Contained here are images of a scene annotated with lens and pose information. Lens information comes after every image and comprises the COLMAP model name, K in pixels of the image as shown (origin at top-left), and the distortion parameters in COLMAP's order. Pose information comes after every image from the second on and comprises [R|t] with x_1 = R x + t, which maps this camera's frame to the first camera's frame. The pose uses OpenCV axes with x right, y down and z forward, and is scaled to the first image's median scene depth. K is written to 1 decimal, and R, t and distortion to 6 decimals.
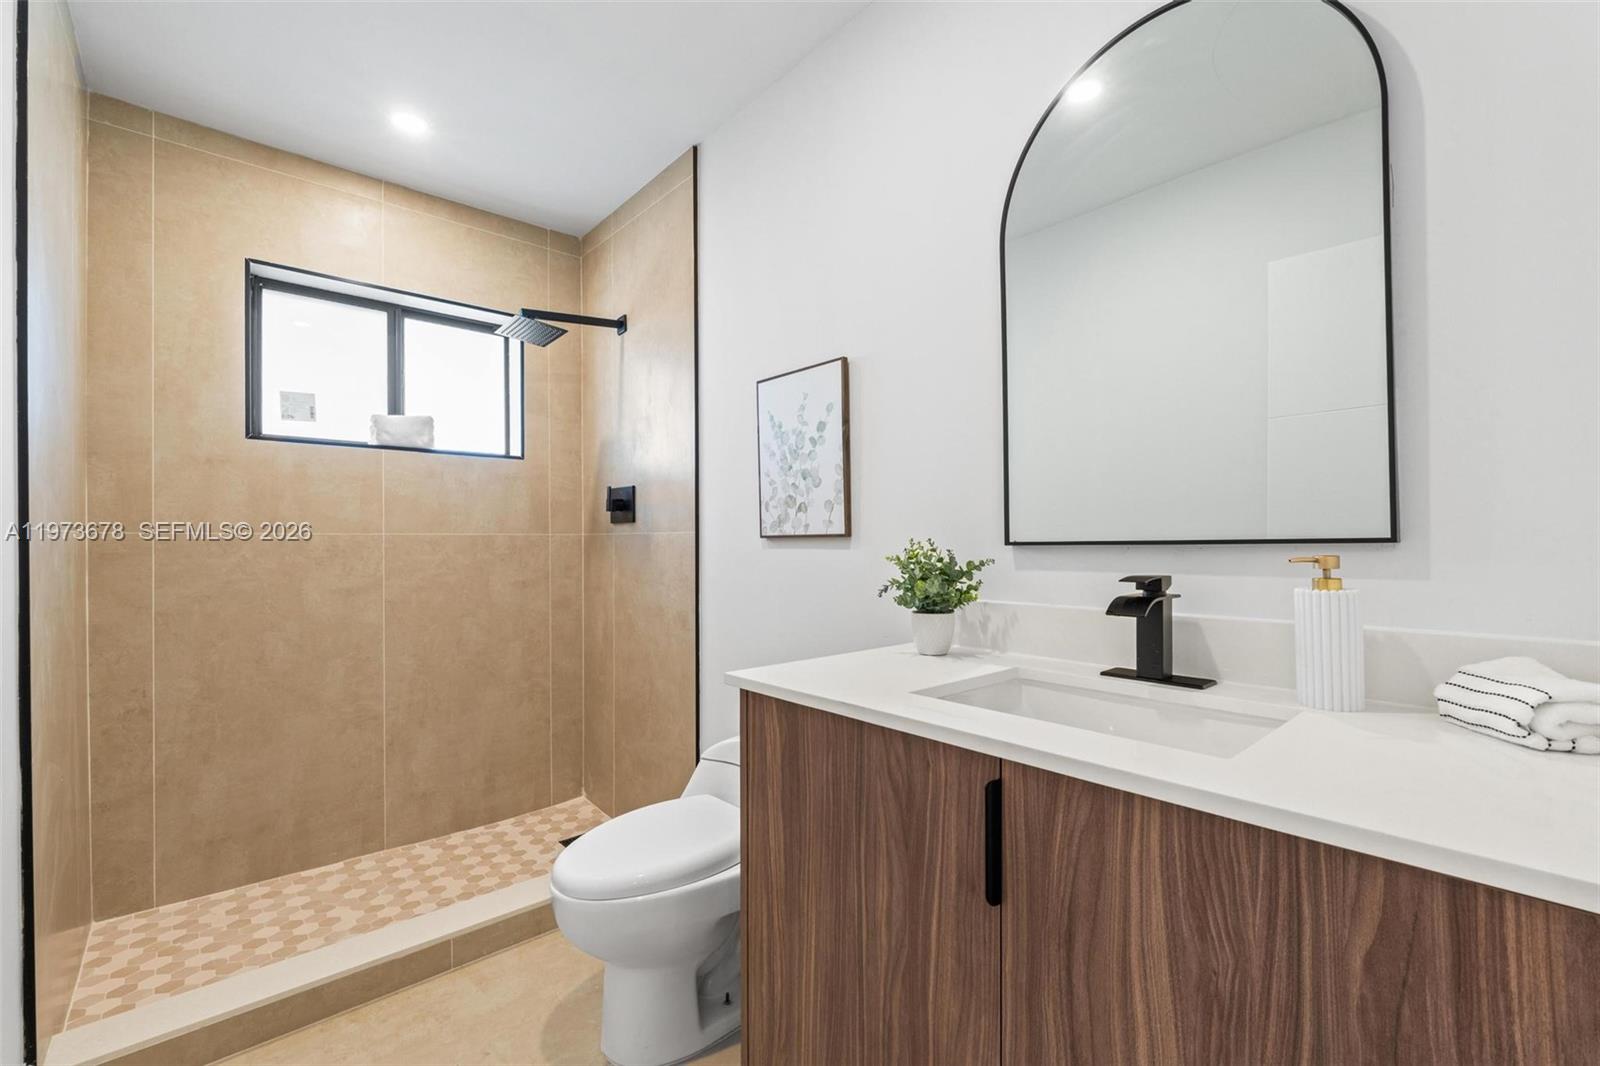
lens RADIAL K [[682.2, 0, 803.3], [0, 682.2, 535.0], [0, 0, 1]] dist [-0.005423, -0.000560]
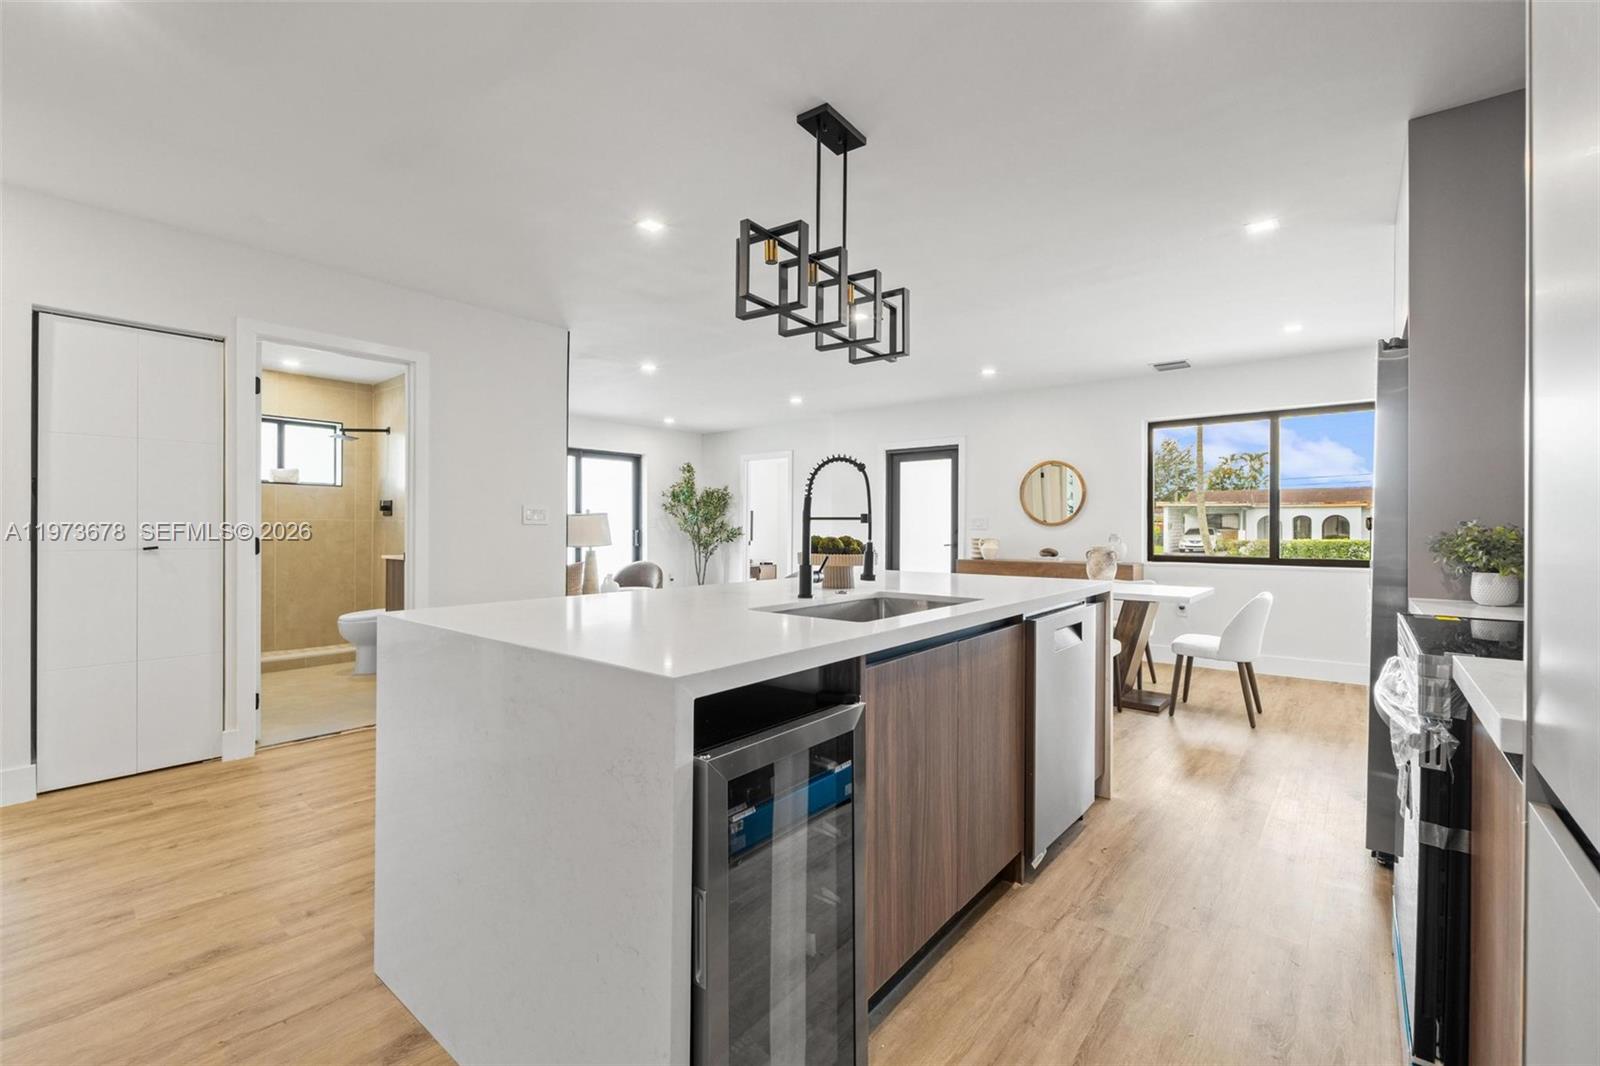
lens RADIAL K [[668.1, 0, 800.0], [0, 668.1, 533.0], [0, 0, 1]] dist [-0.000437, -0.000080]
pose [[0.985765, 0.011867, 0.167708, 0.741845], [-0.012201, 0.999925, 0.000963, 0.022091], [-0.167684, -0.002996, 0.985836, -1.489308]]
